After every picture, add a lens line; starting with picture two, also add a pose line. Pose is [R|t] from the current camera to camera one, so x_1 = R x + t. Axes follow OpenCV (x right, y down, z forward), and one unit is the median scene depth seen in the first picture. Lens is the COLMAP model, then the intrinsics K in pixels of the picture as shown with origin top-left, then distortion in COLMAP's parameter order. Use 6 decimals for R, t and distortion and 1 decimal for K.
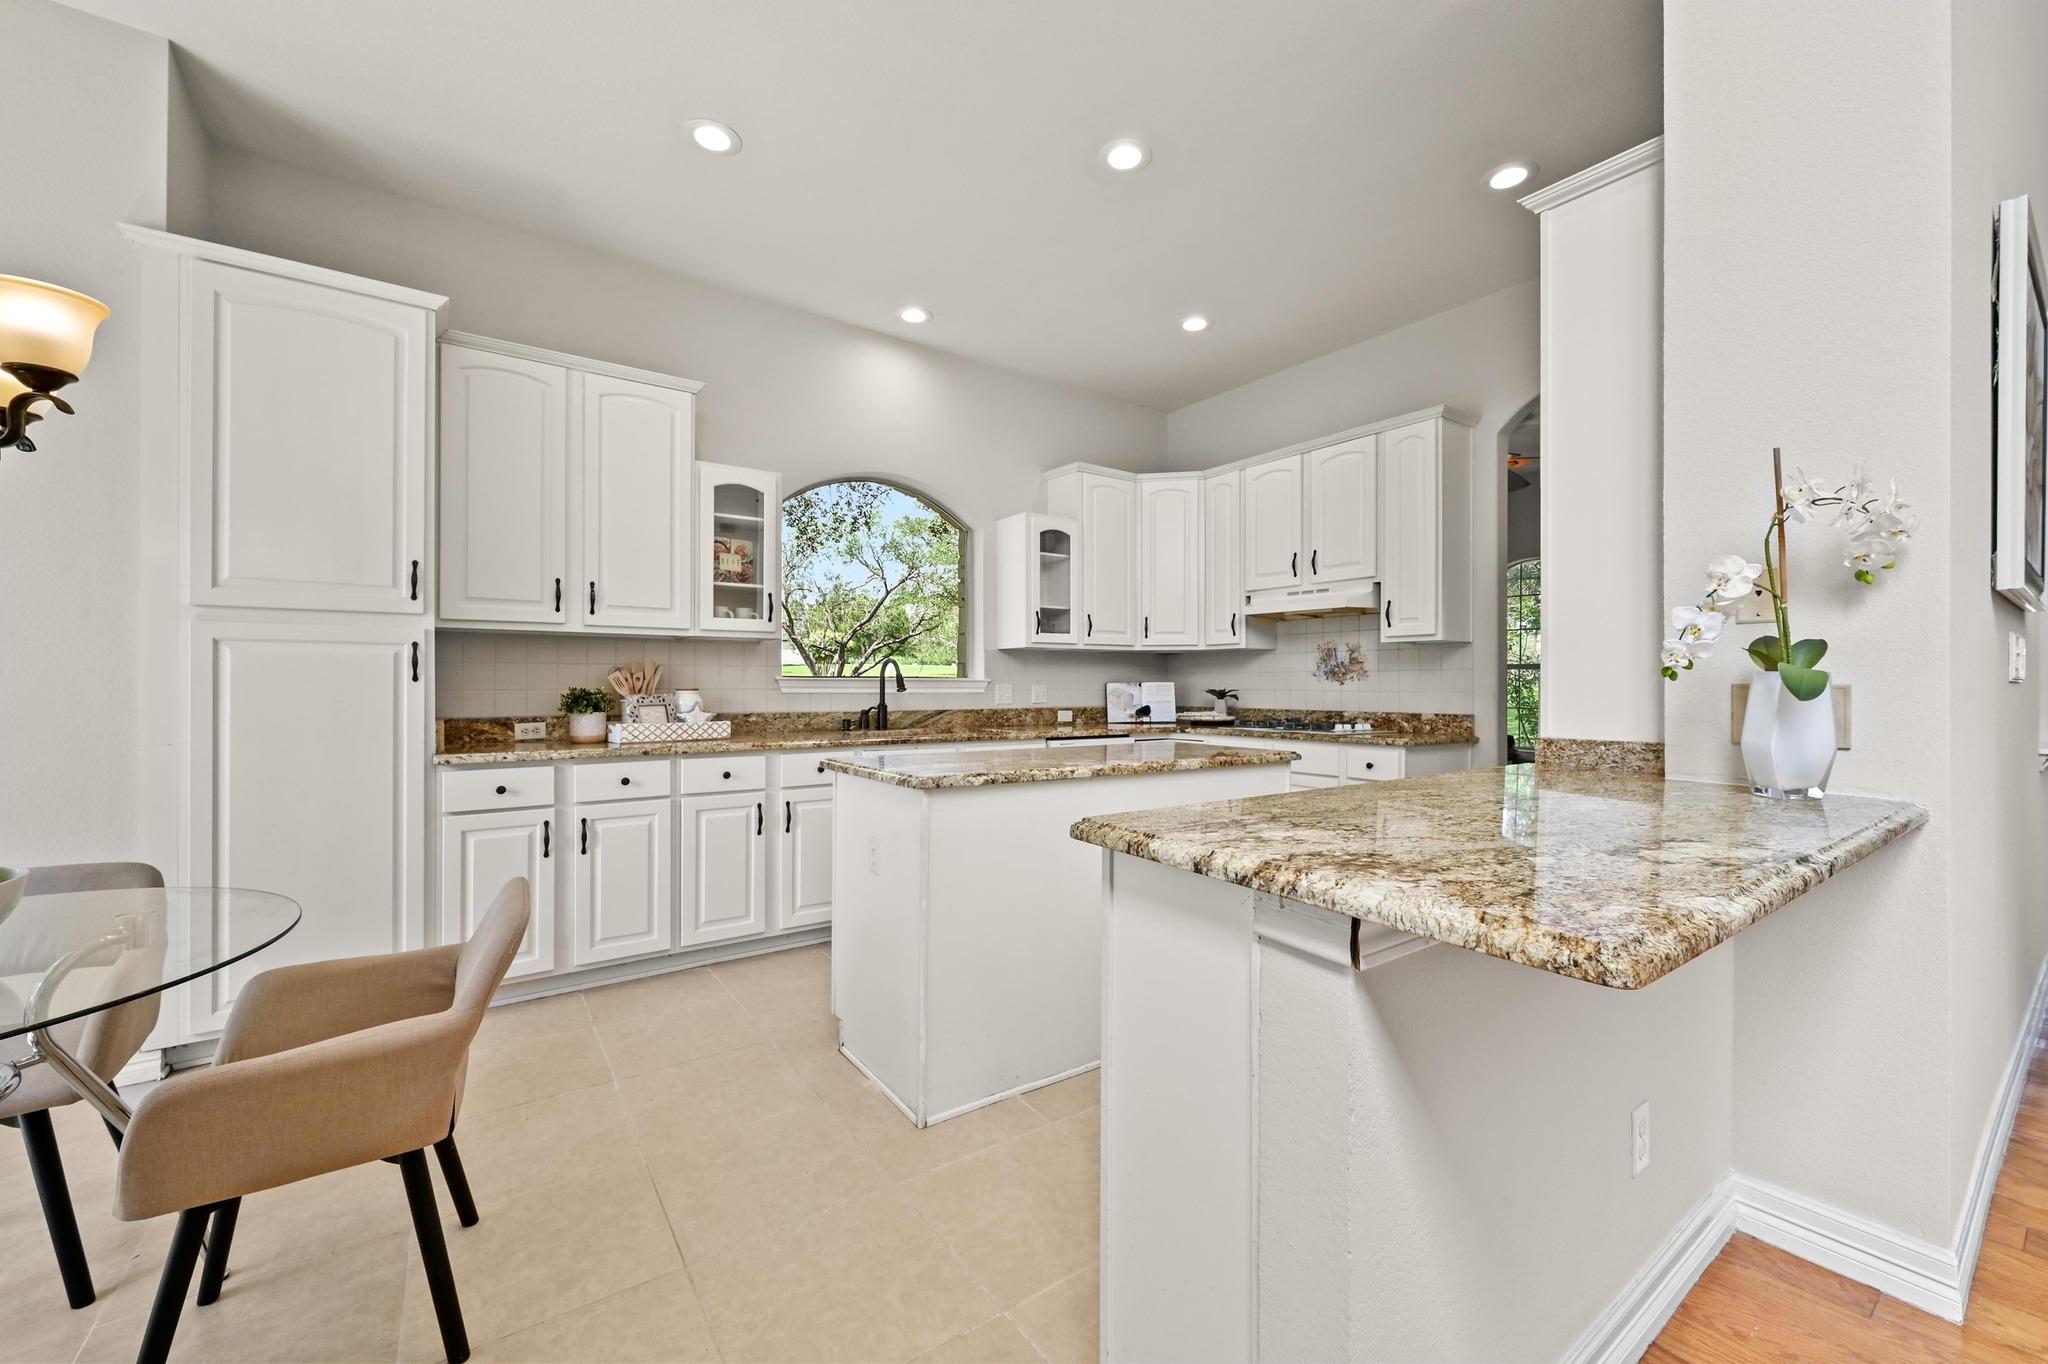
lens RADIAL K [[811.2, 0, 1026.4], [0, 811.2, 689.1], [0, 0, 1]] dist [-0.001222, -0.000235]
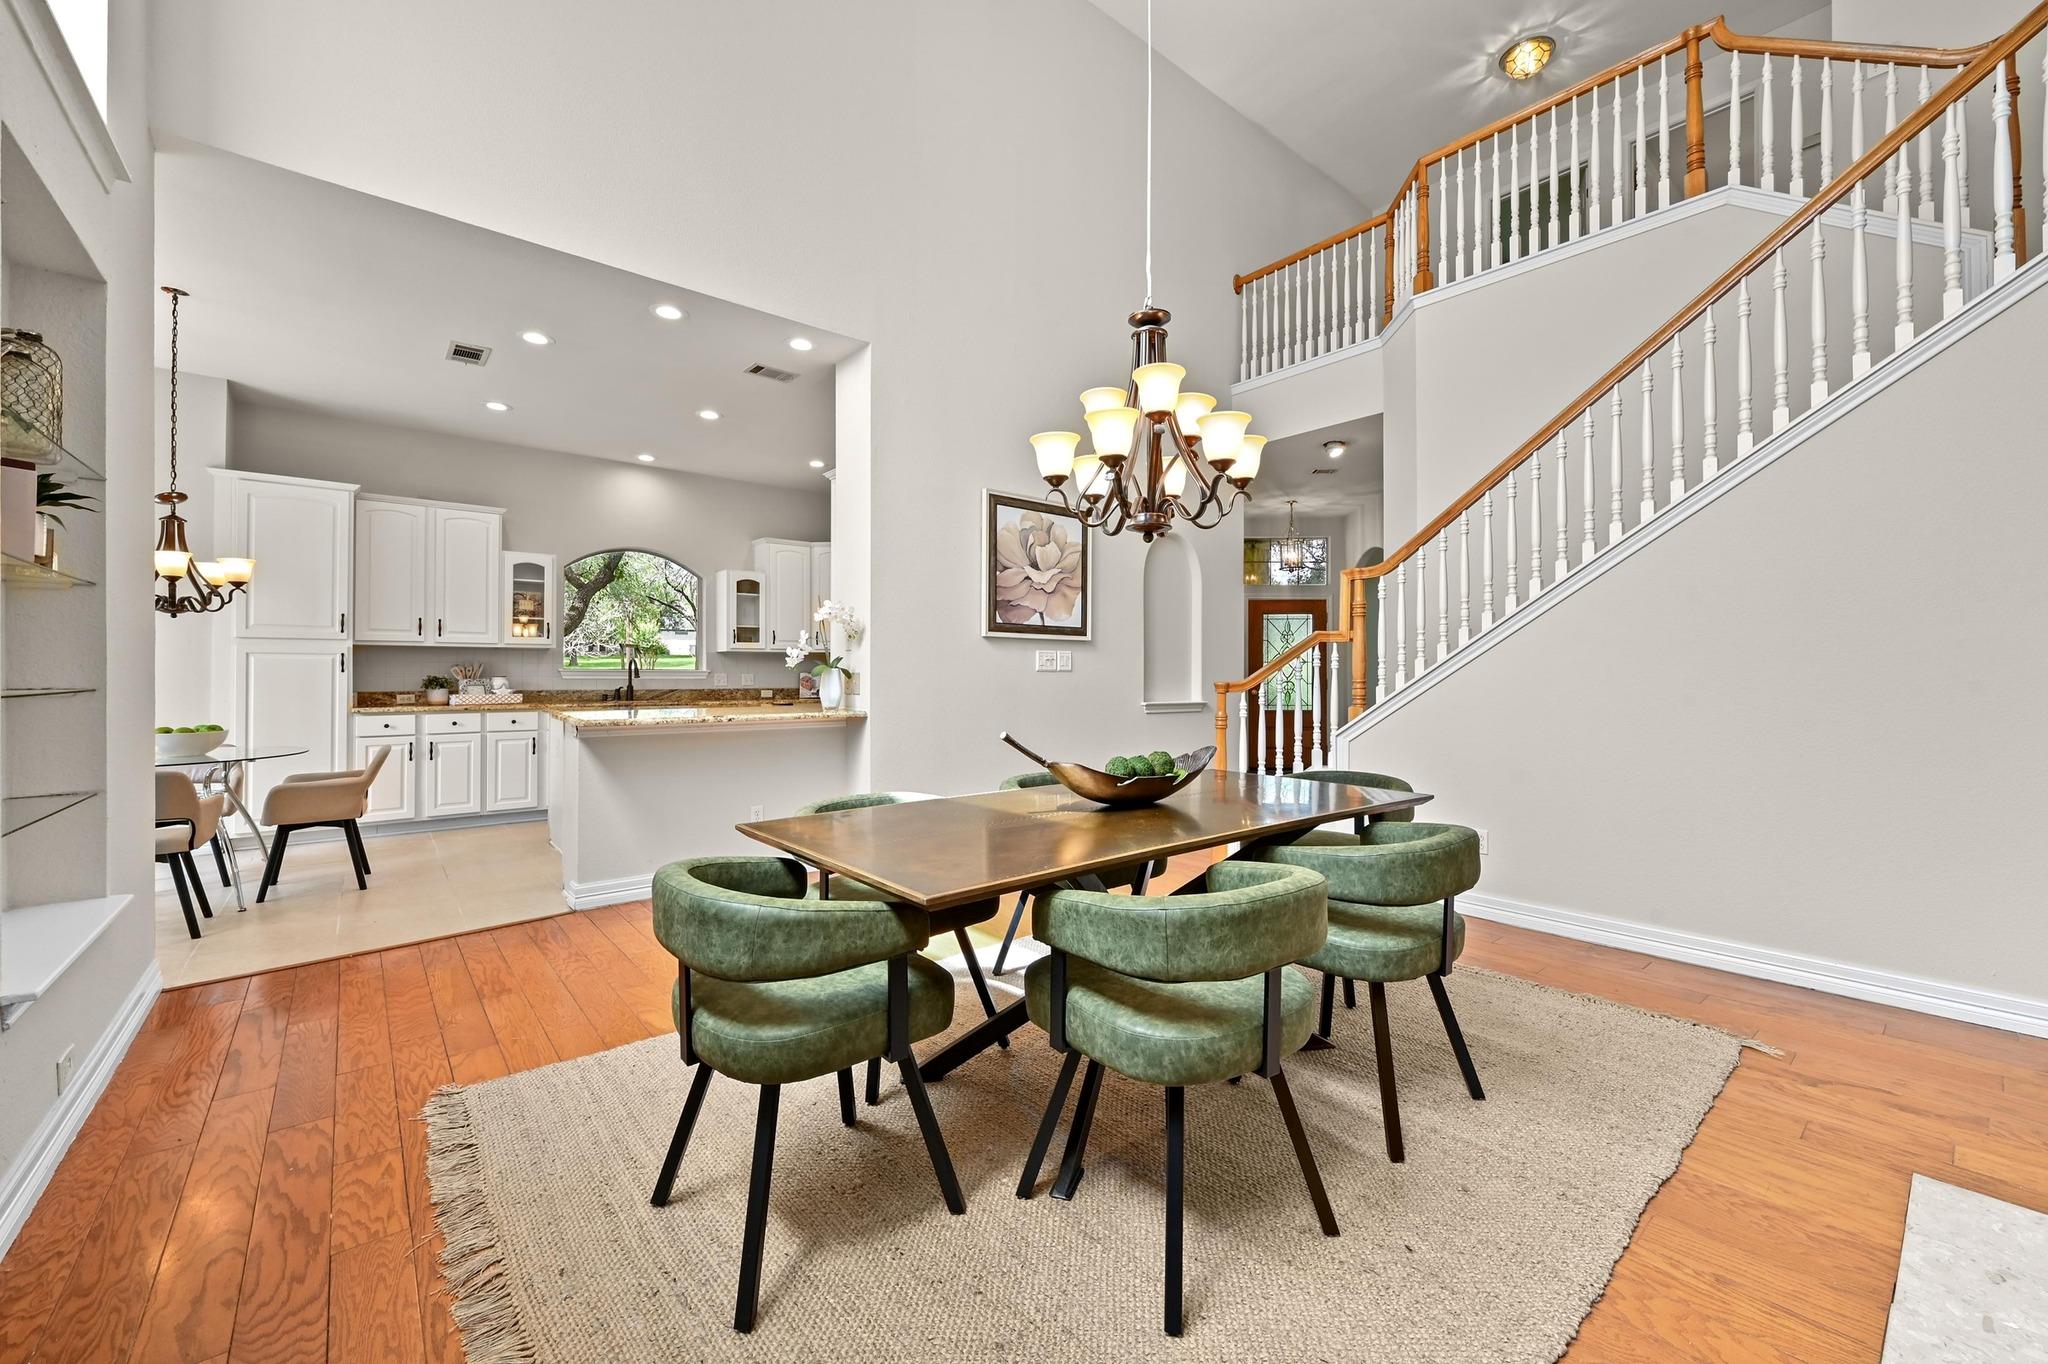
lens RADIAL K [[815.5, 0, 1023.7], [0, 815.5, 674.4], [0, 0, 1]] dist [-0.000897, 0.000325]
pose [[0.997723, -0.001574, 0.067429, 0.692441], [0.002099, 0.999968, -0.007717, 0.013605], [-0.067414, 0.007841, 0.997694, -0.983111]]
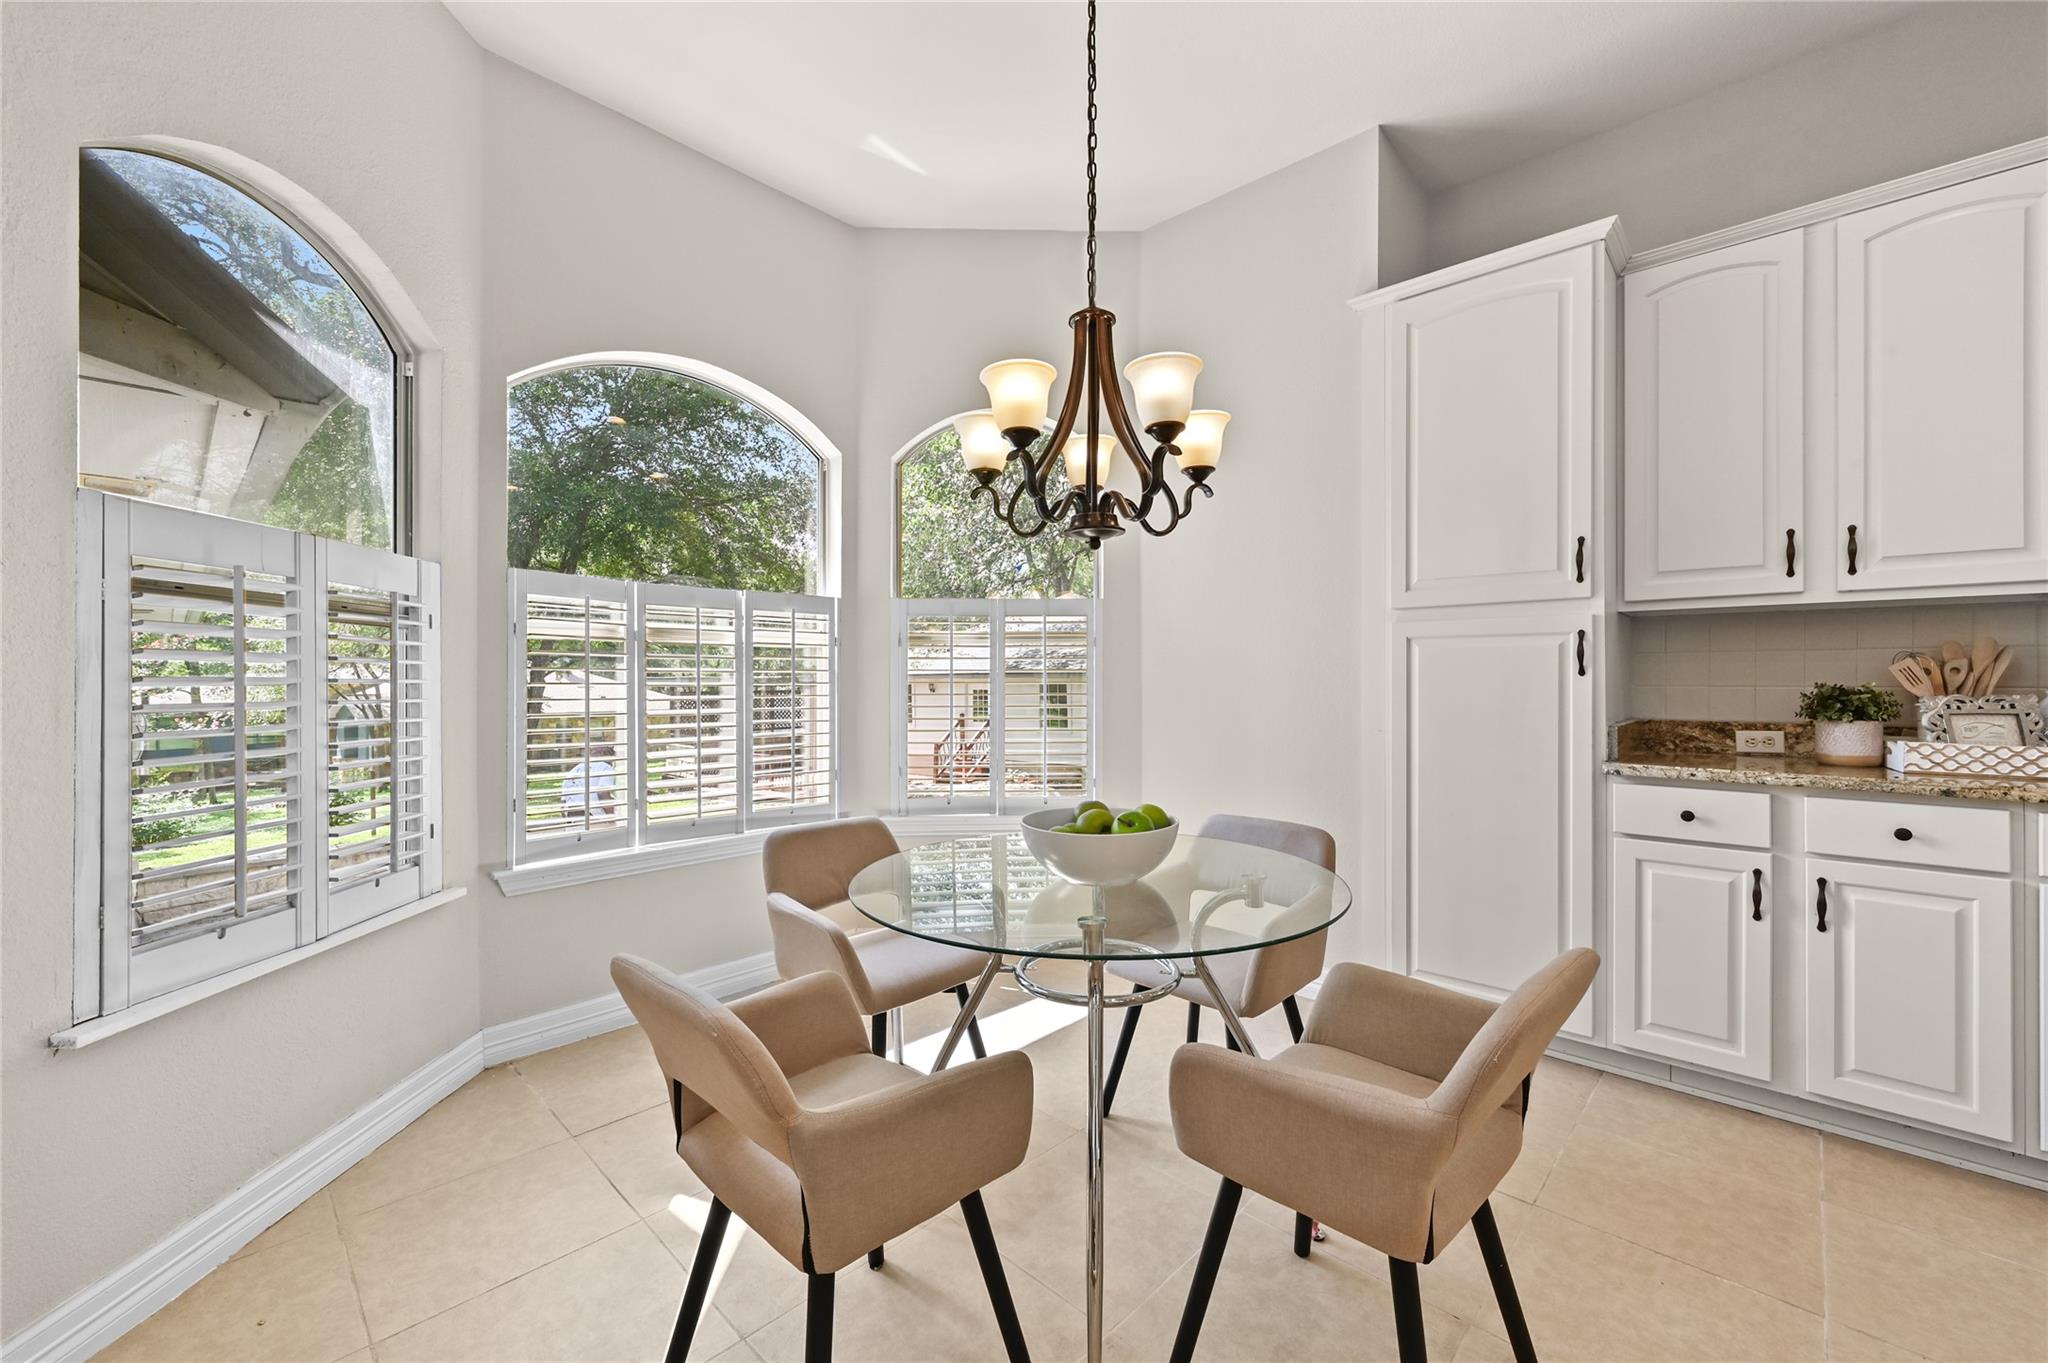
lens RADIAL K [[815.5, 0, 1023.7], [0, 815.5, 673.9], [0, 0, 1]] dist [-0.000897, 0.000325]
pose [[0.190016, -0.005817, -0.981764, -0.006317], [-0.006053, 0.999957, -0.007096, -0.001051], [0.981762, 0.007291, 0.189972, 0.202978]]
